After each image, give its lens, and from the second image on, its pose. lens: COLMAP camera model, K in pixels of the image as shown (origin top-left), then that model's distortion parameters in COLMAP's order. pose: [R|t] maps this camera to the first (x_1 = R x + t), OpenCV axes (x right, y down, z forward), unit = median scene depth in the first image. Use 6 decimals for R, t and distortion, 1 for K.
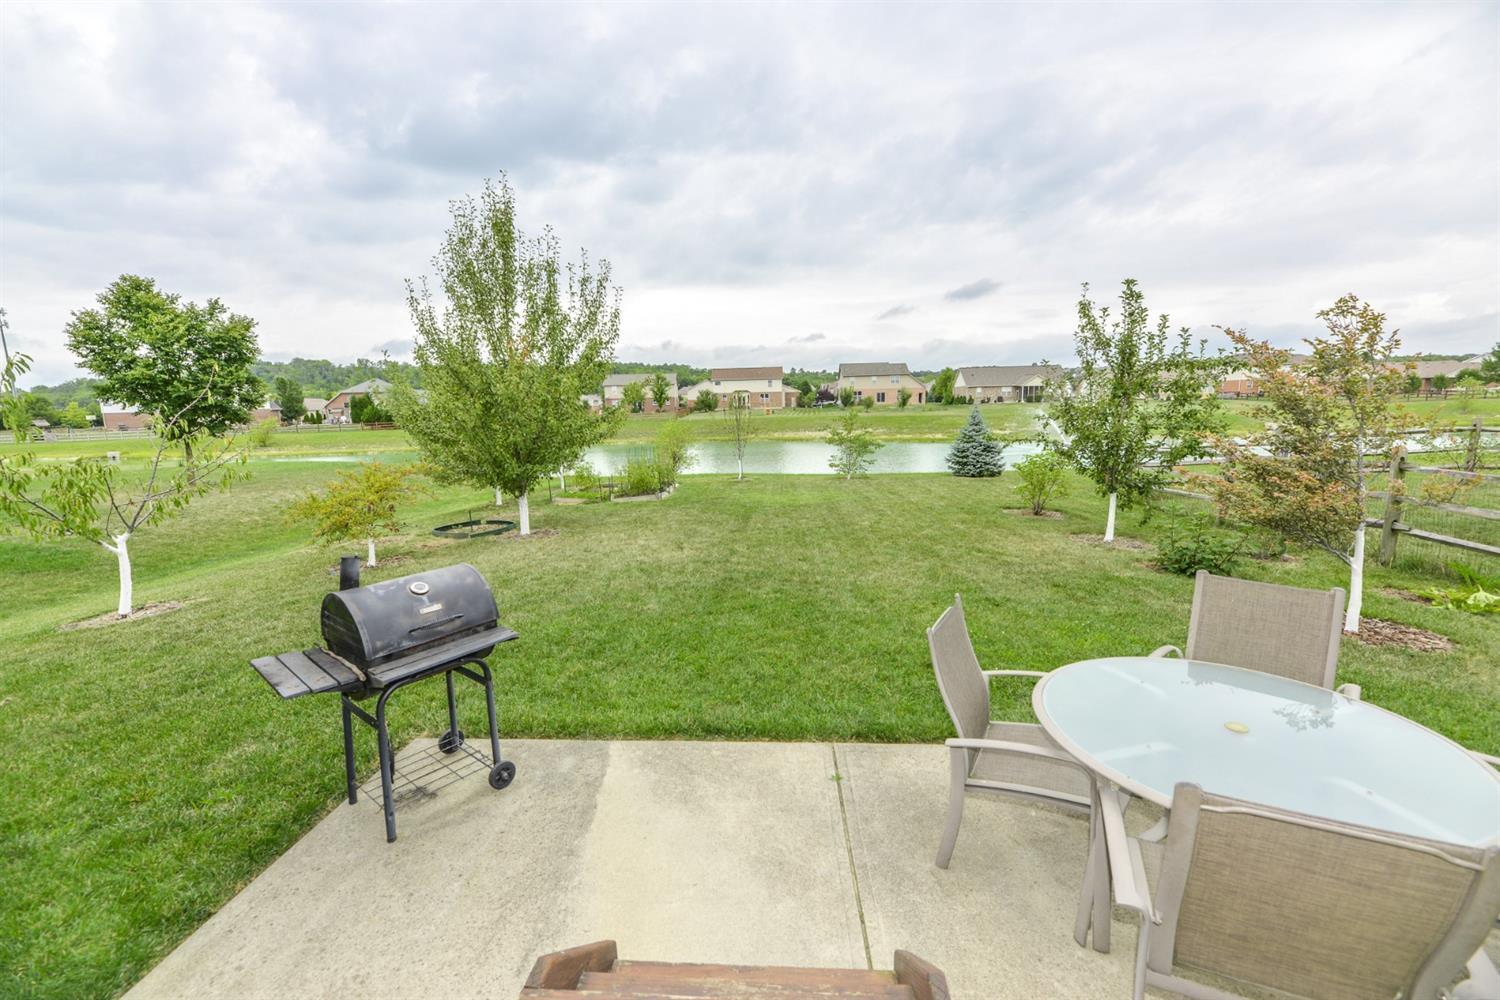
lens RADIAL K [[607.1, 0, 749.7], [0, 607.1, 497.7], [0, 0, 1]] dist [-0.001326, 0.000254]
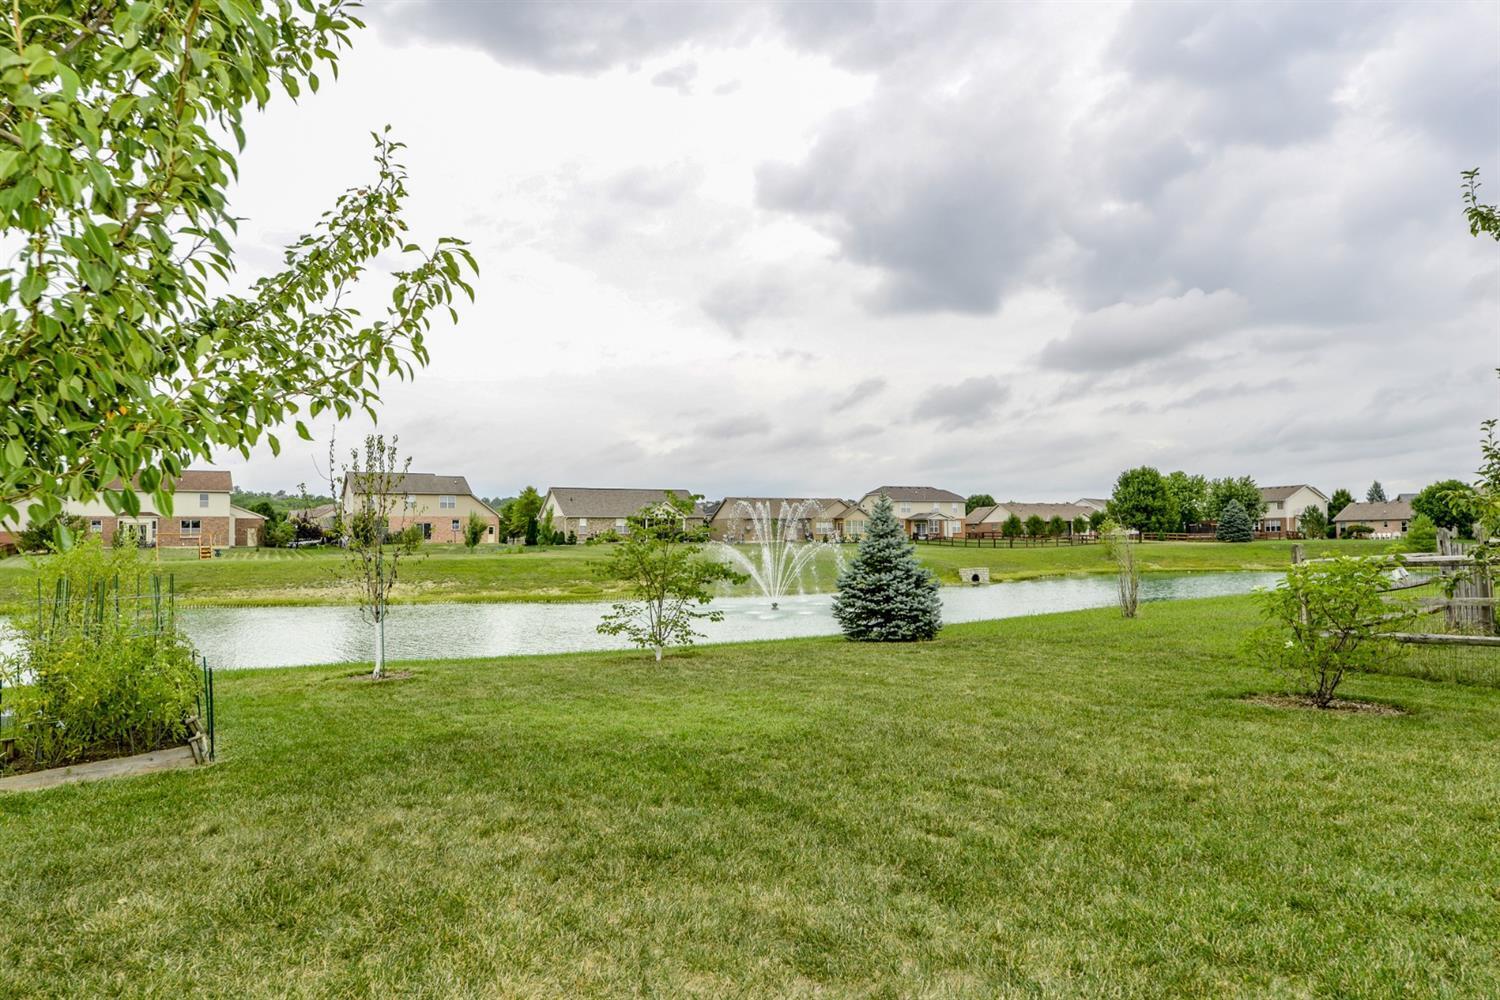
lens RADIAL K [[967.9, 0, 750.6], [0, 967.9, 499.8], [0, 0, 1]] dist [0.006370, 0.000292]
pose [[0.841167, 0.038923, 0.539373, -0.141769], [0.072382, 0.980328, -0.183625, -0.012322], [-0.535909, 0.193500, 0.821802, 0.412111]]
